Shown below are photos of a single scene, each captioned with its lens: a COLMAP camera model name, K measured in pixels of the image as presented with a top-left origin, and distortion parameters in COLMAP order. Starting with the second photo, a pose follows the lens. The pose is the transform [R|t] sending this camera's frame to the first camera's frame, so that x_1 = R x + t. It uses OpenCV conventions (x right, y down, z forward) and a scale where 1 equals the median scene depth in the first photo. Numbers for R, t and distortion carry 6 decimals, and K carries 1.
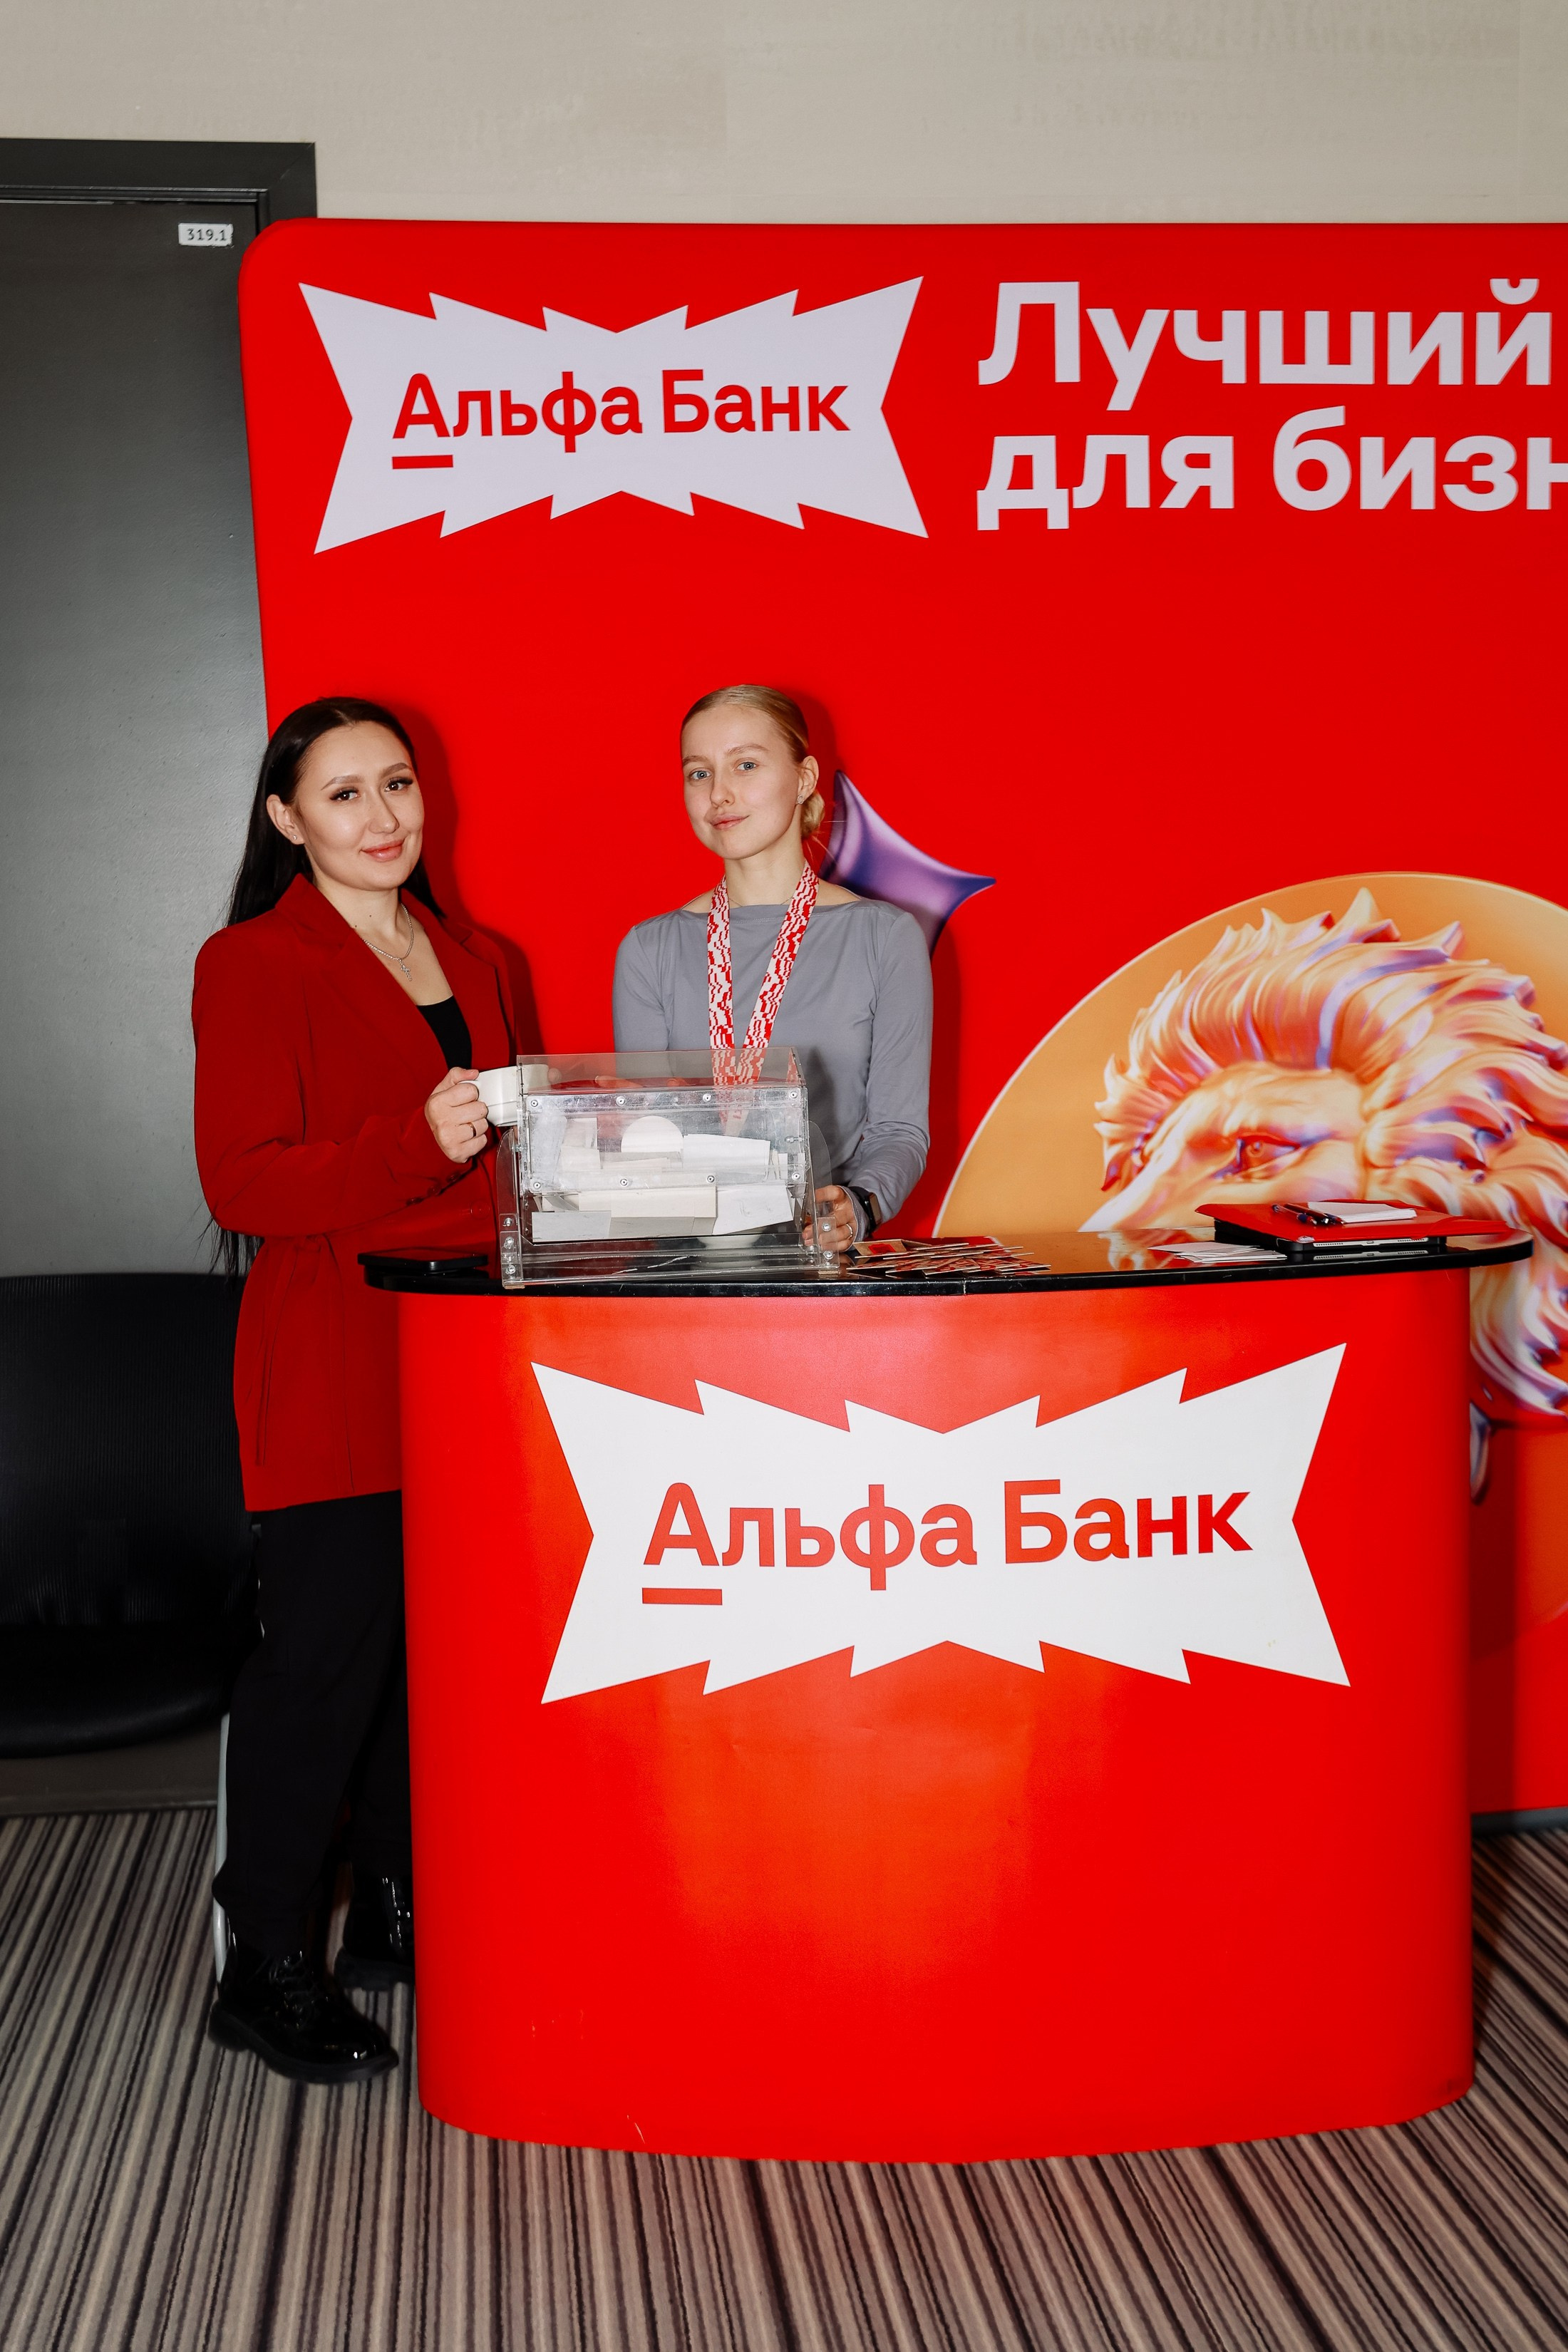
lens RADIAL K [[2918.0, 0, 767.4], [0, 2918.0, 1177.0], [0, 0, 1]] dist [0.040744, 0.000000]
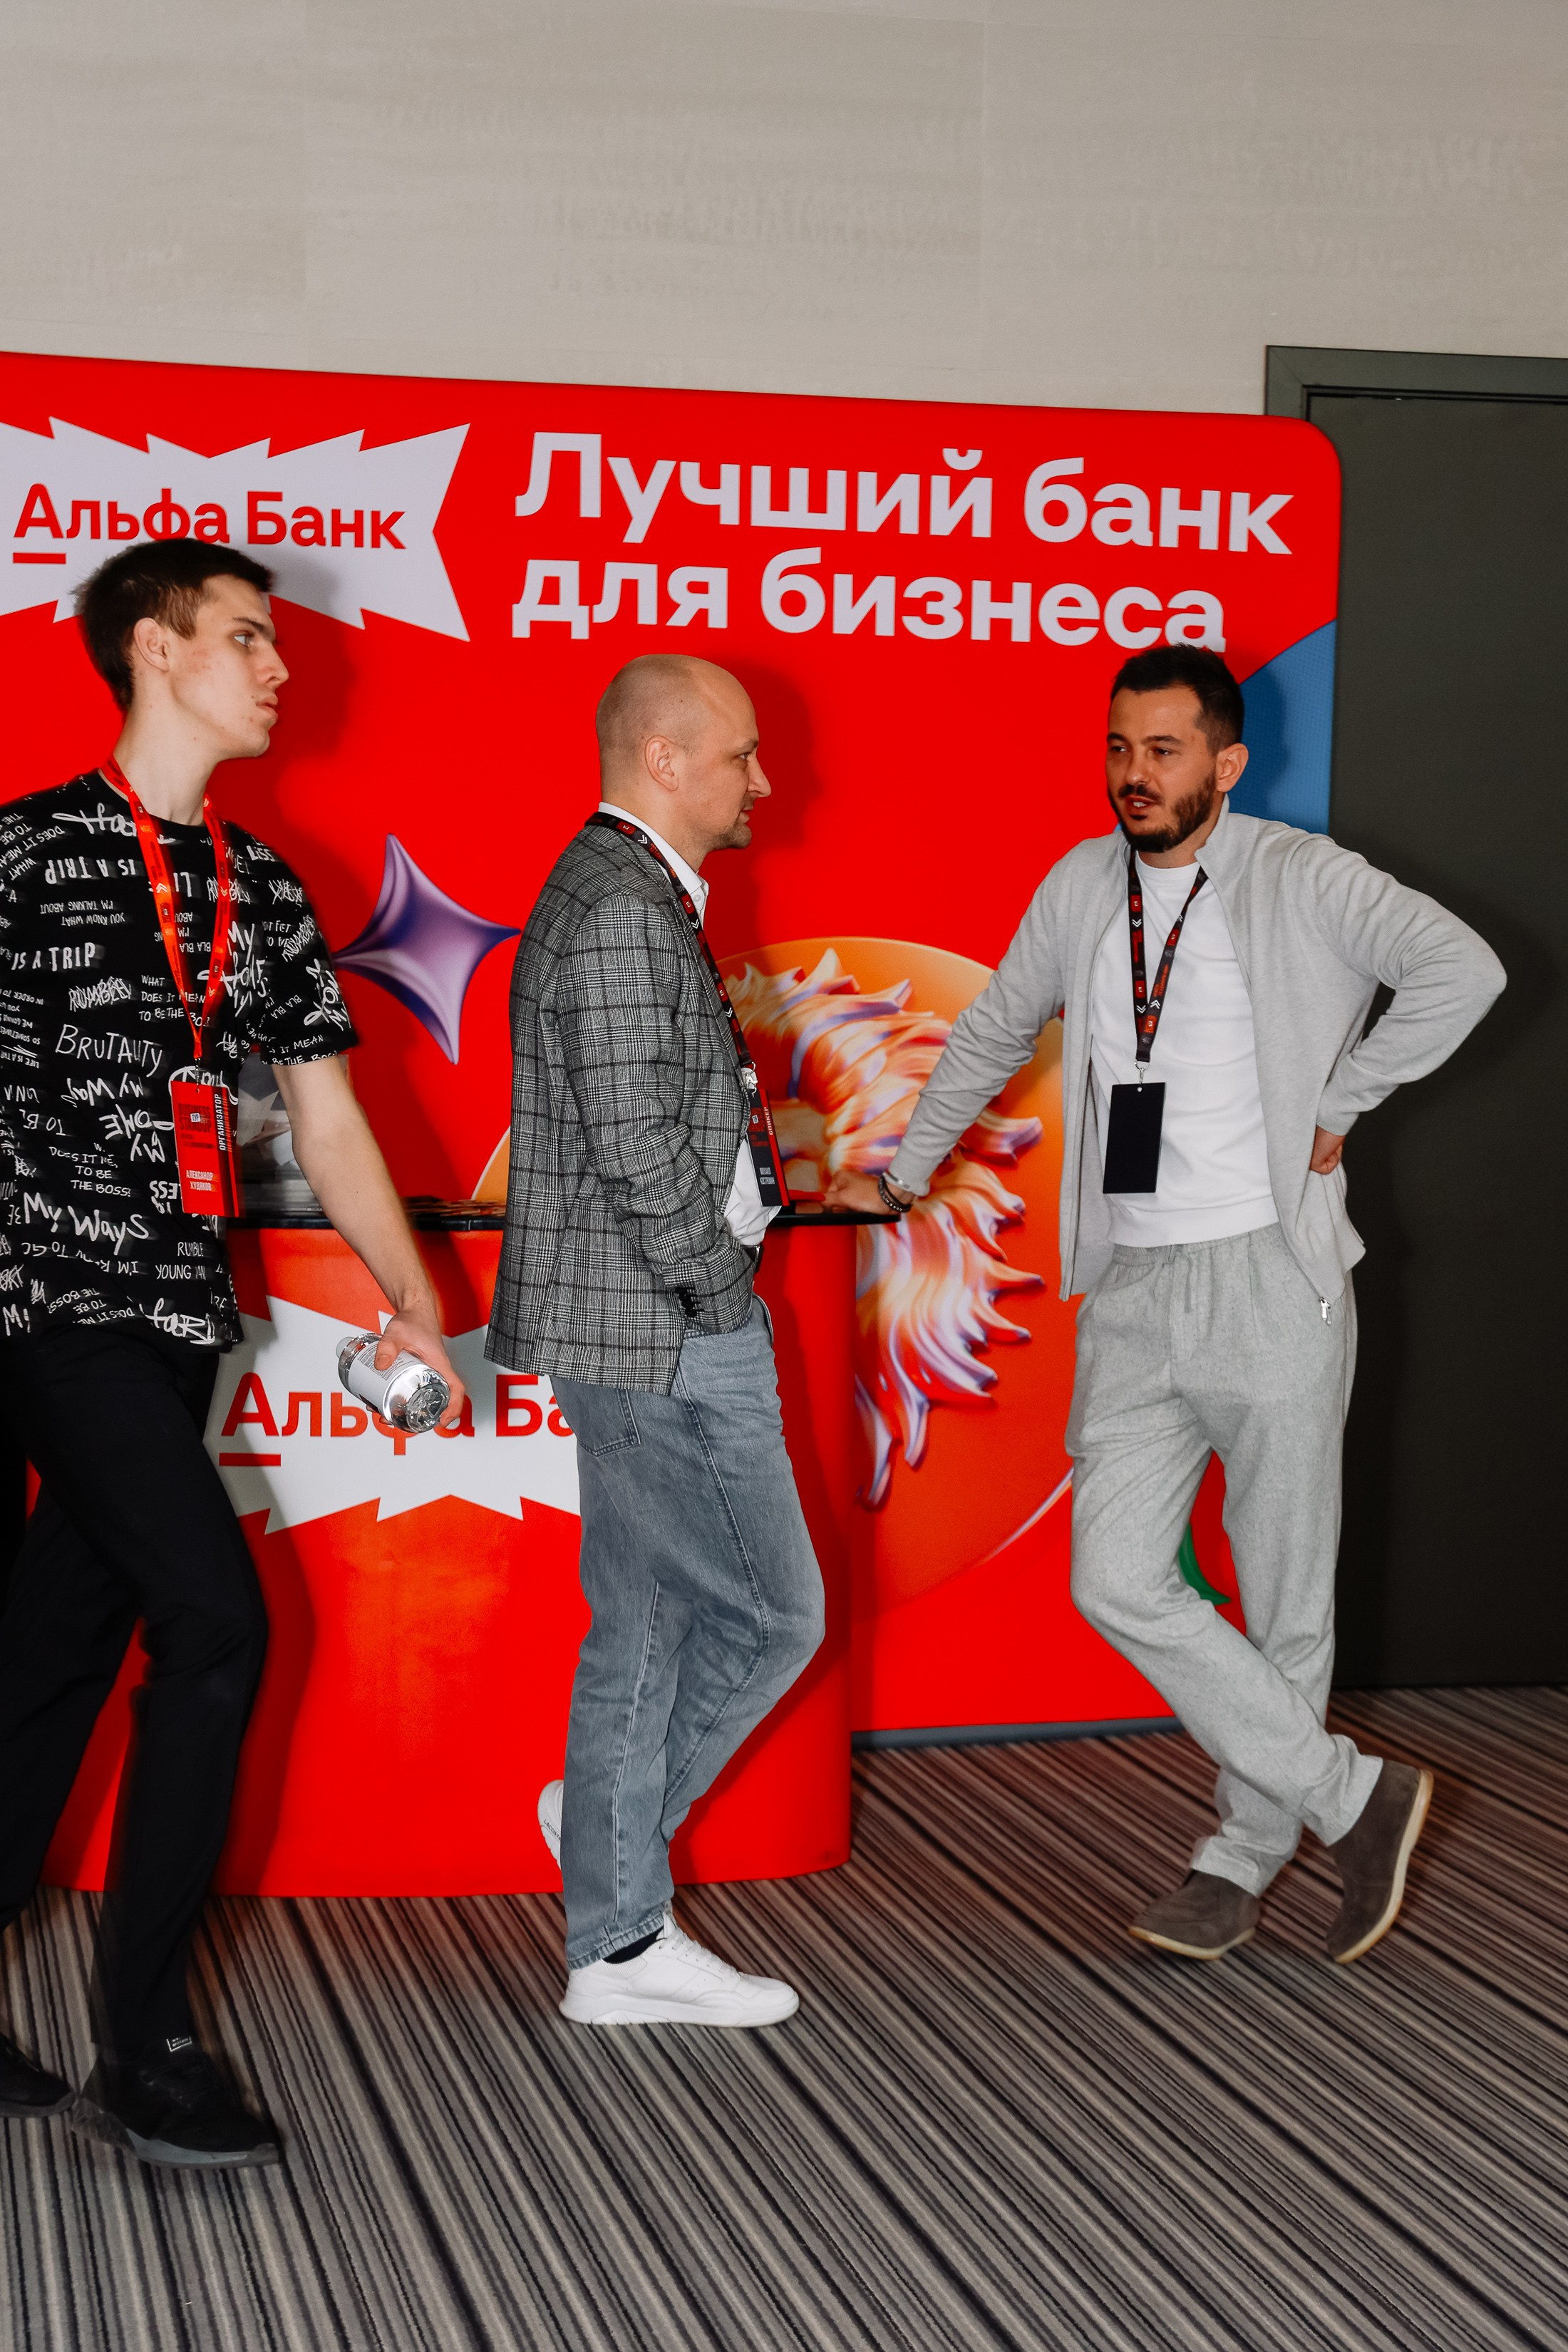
lens RADIAL K [[4052.5, 0, 790.8], [0, 4052.5, 1194.8], [0, 0, 1]] dist [0.147863, 0.000000]
pose [[0.992517, 0.026904, 0.119105, -0.006610], [-0.022003, 0.998863, -0.042280, 0.072925], [-0.120107, 0.039343, 0.991981, -0.645292]]
